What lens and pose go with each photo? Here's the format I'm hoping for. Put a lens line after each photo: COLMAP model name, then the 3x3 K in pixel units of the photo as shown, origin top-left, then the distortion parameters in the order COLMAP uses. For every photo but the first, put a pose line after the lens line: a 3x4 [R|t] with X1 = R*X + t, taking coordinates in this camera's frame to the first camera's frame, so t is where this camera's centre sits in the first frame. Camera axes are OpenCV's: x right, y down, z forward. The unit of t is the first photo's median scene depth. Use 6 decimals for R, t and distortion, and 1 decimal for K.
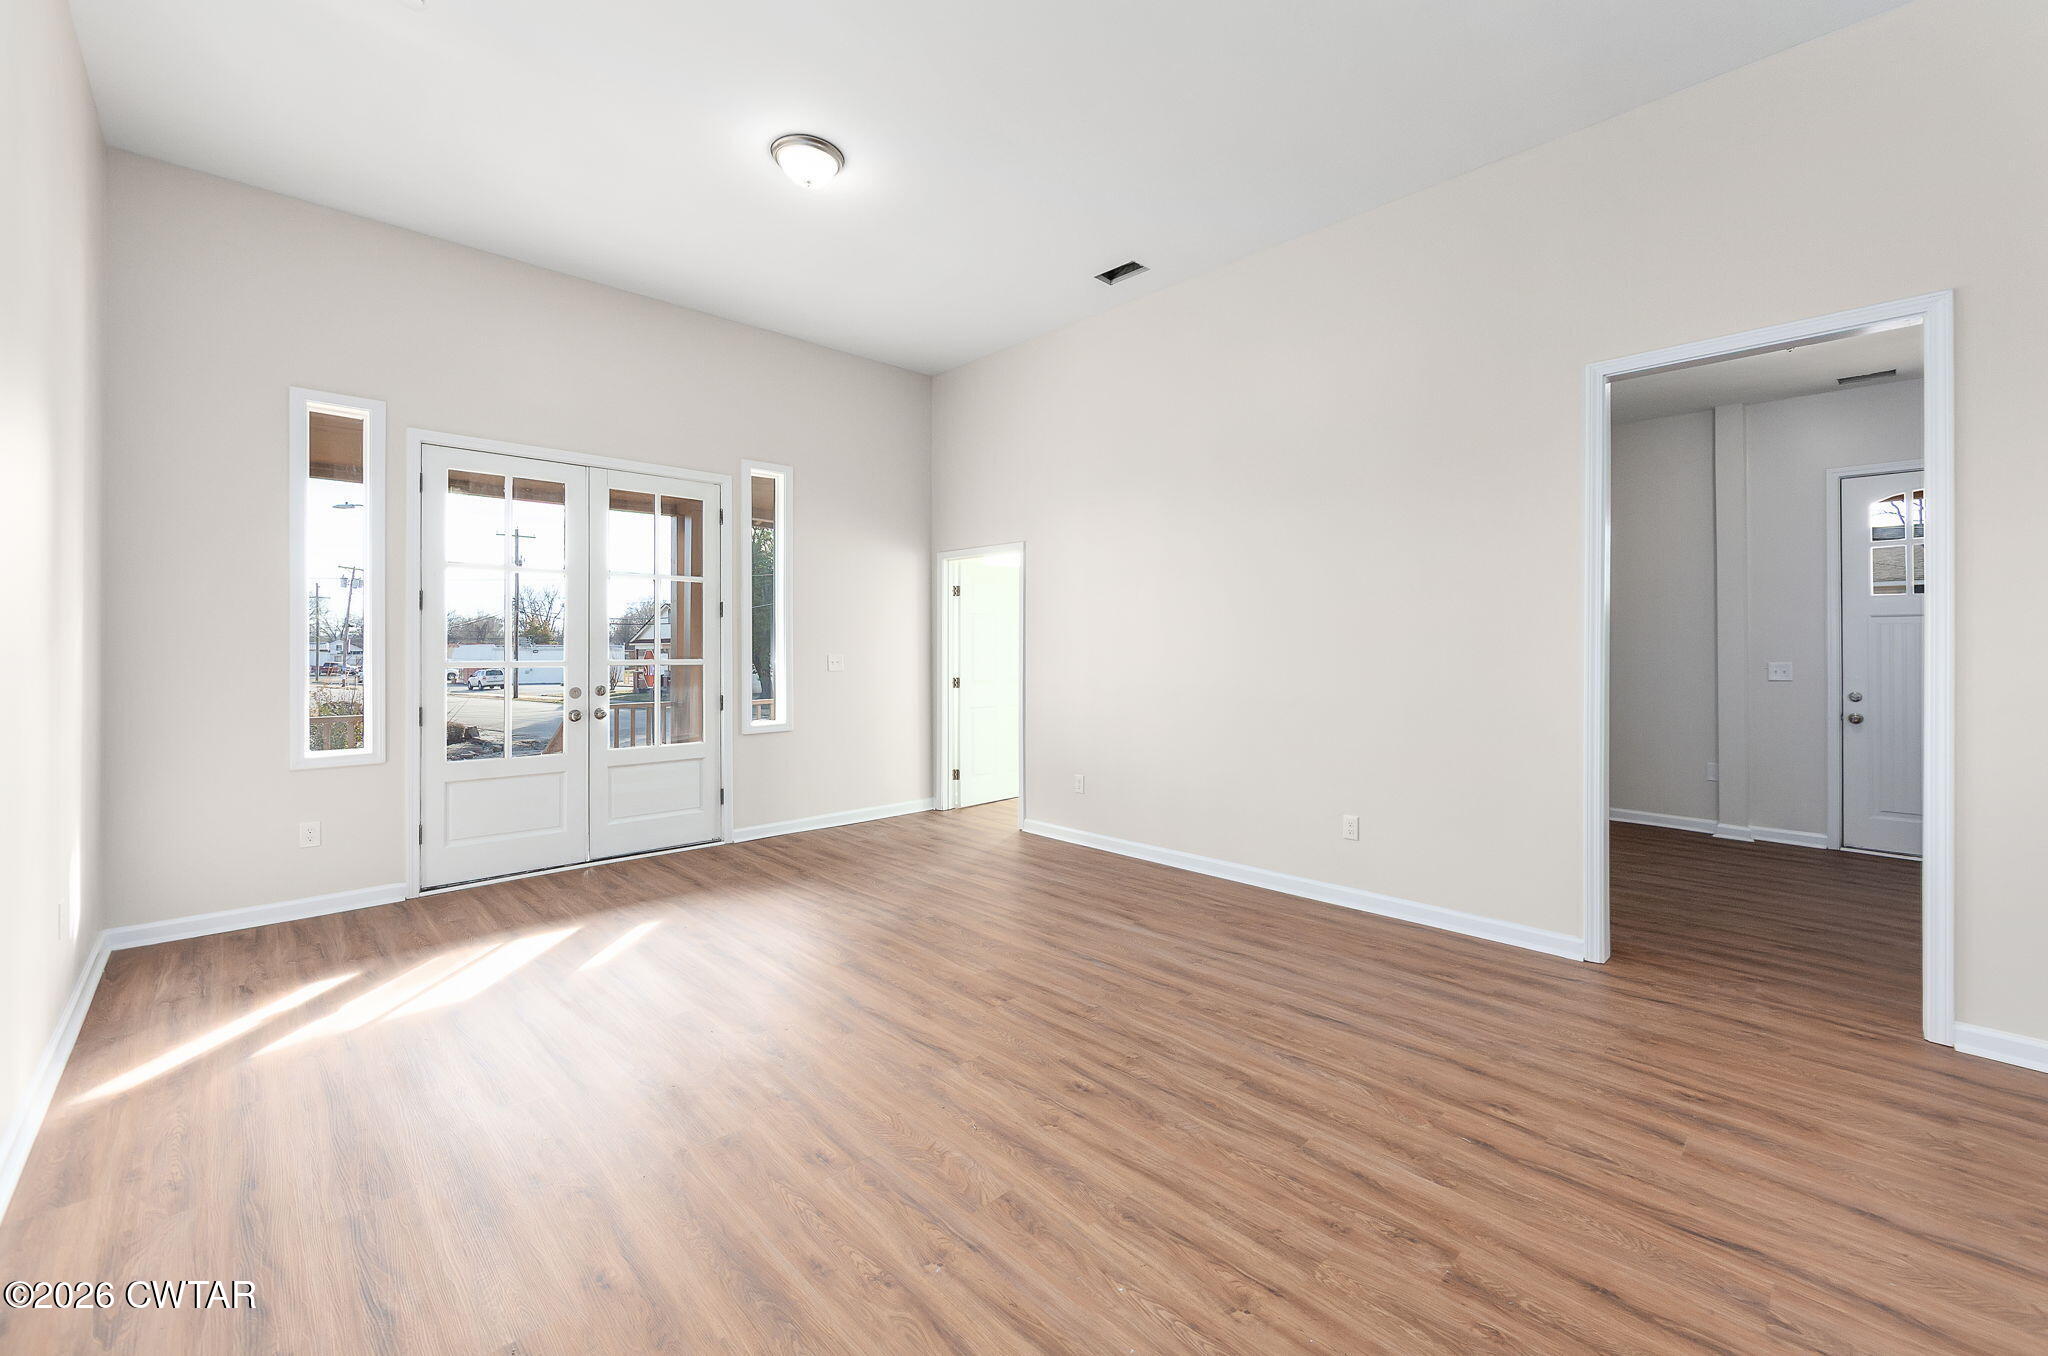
lens RADIAL K [[839.8, 0, 1033.6], [0, 839.8, 643.3], [0, 0, 1]] dist [0.001073, -0.000338]
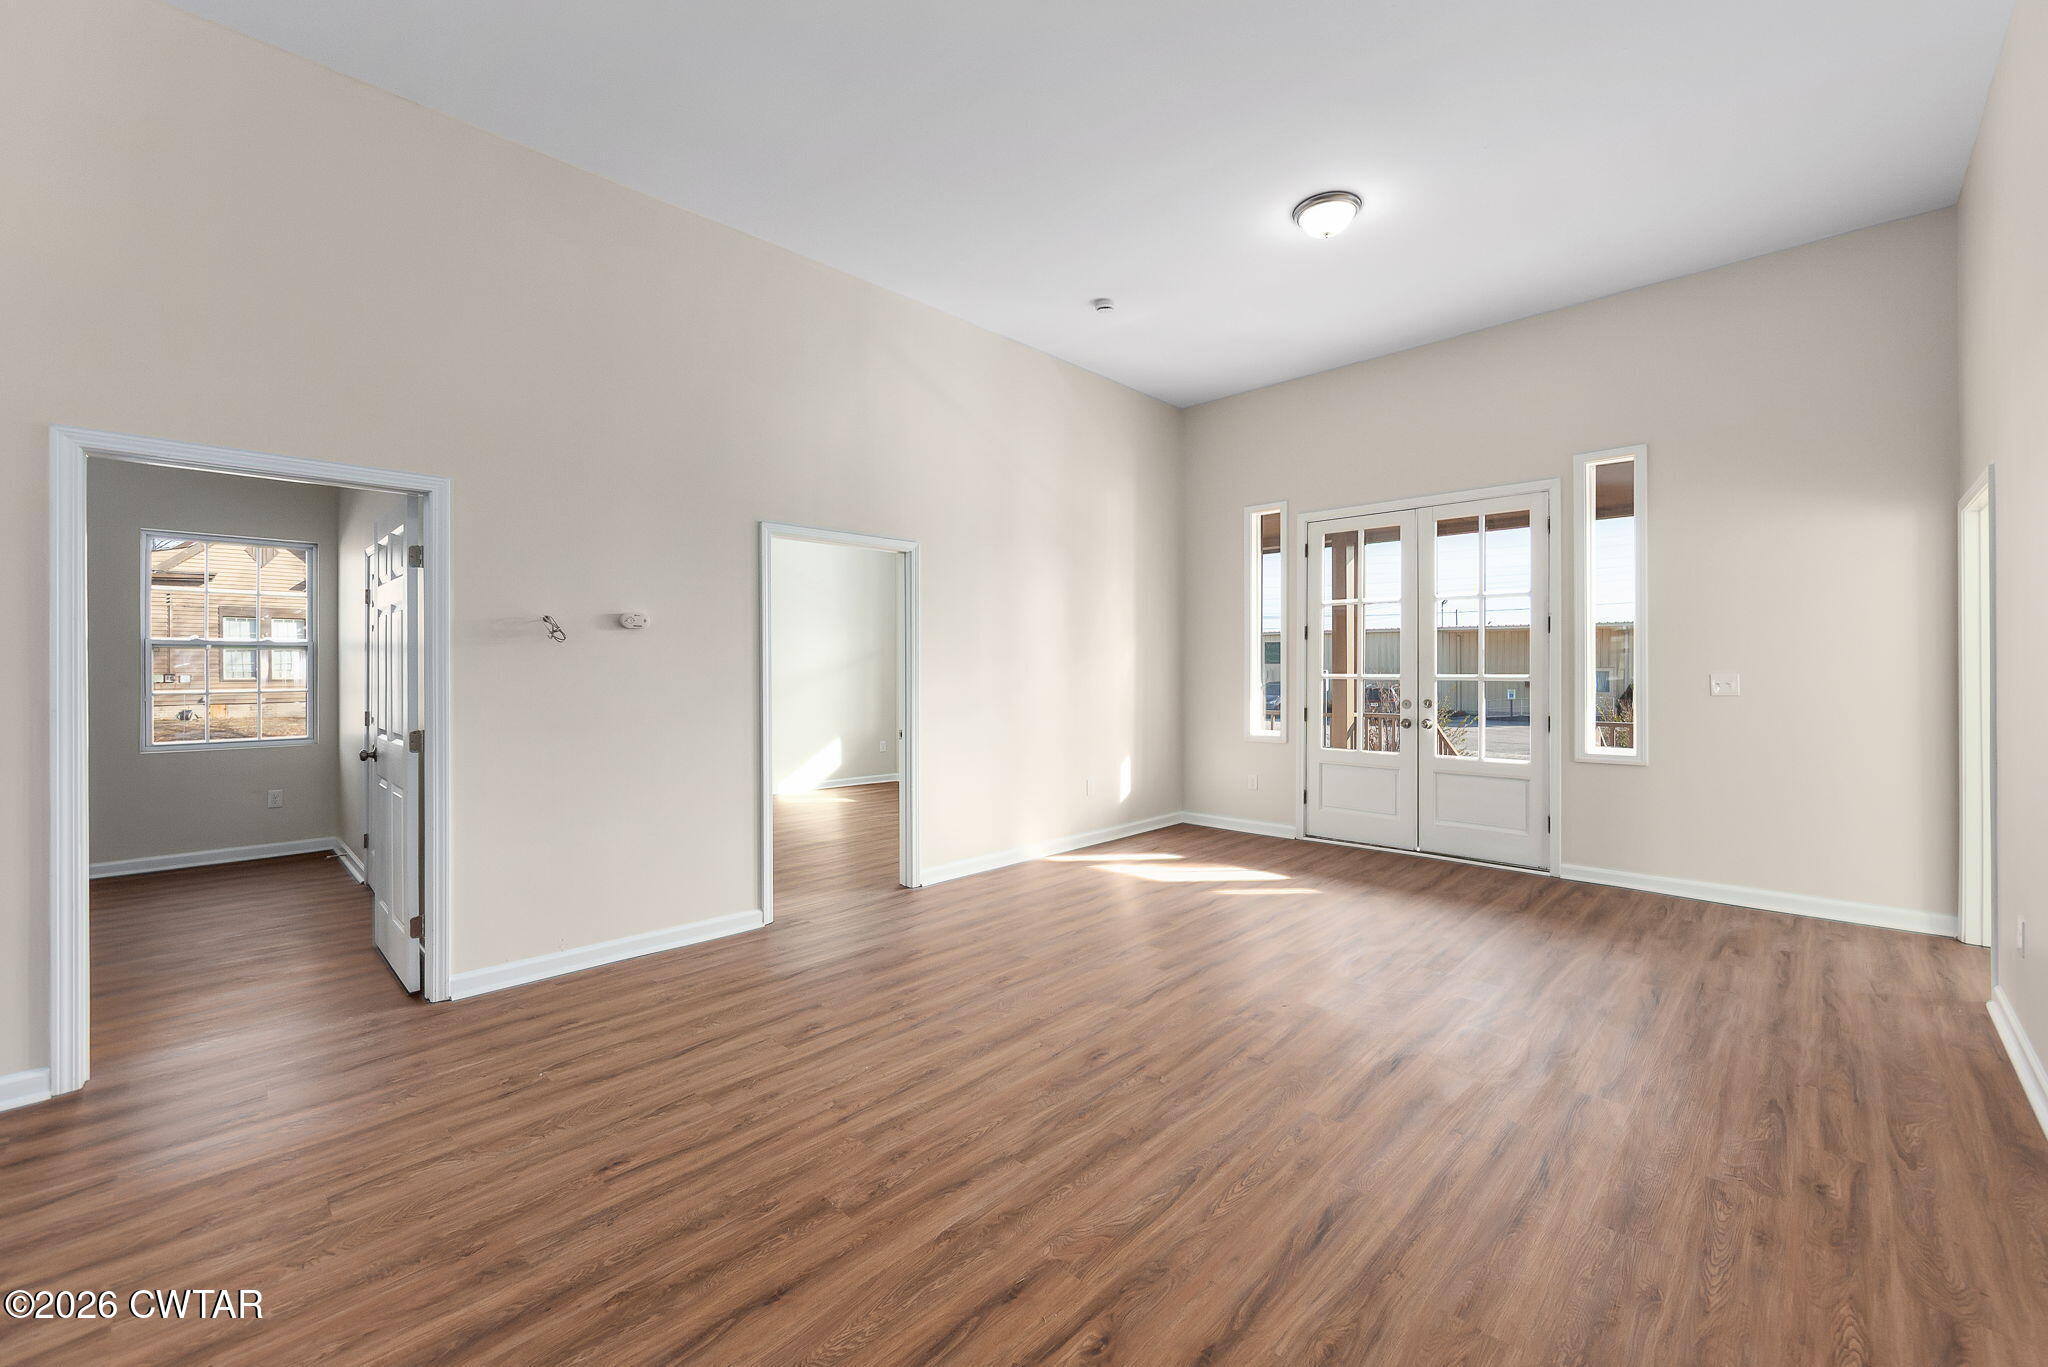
lens RADIAL K [[816.2, 0, 1029.1], [0, 816.2, 666.5], [0, 0, 1]] dist [-0.002205, 0.000011]
pose [[0.019751, -0.001946, -0.999803, 1.190490], [0.006764, 0.999975, -0.001812, 0.009986], [0.999782, -0.006727, 0.019764, 0.921648]]
